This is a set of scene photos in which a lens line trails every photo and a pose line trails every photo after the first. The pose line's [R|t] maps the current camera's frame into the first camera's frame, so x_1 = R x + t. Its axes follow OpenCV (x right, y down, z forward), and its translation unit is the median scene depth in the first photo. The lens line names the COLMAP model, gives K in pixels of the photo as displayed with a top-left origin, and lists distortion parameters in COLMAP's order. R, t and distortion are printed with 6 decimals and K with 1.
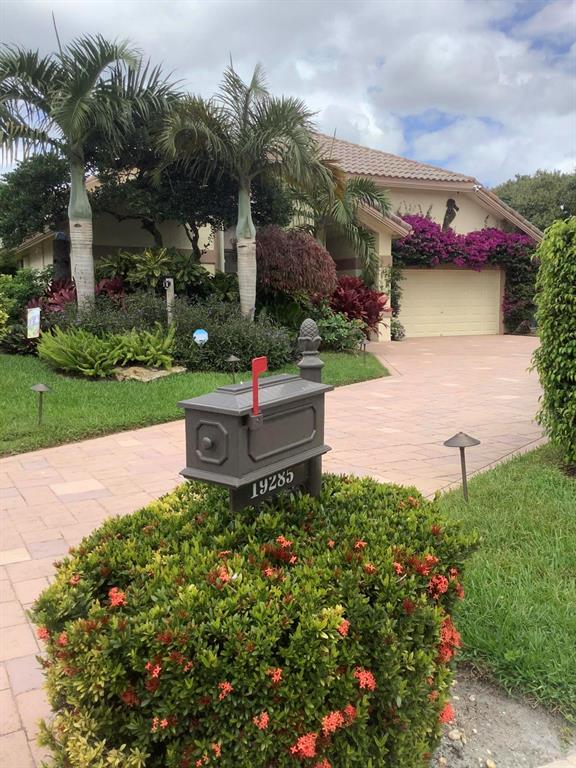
lens RADIAL K [[706.1, 0, 289.4], [0, 706.1, 382.7], [0, 0, 1]] dist [0.010660, 0.000000]
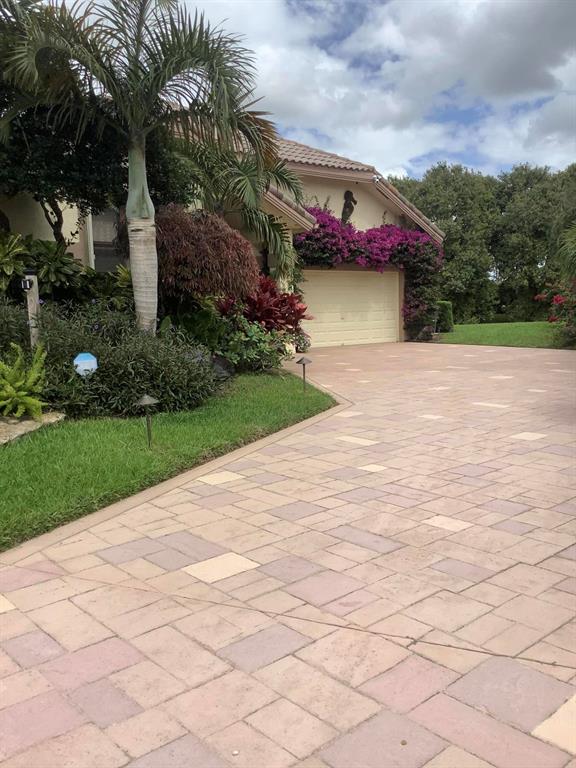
lens RADIAL K [[706.1, 0, 285.0], [0, 706.1, 386.0], [0, 0, 1]] dist [0.010660, 0.000000]
pose [[0.978738, -0.035676, 0.201988, -0.067459], [0.036553, 0.999332, -0.000612, -0.032864], [-0.201831, 0.007983, 0.979388, 0.280362]]
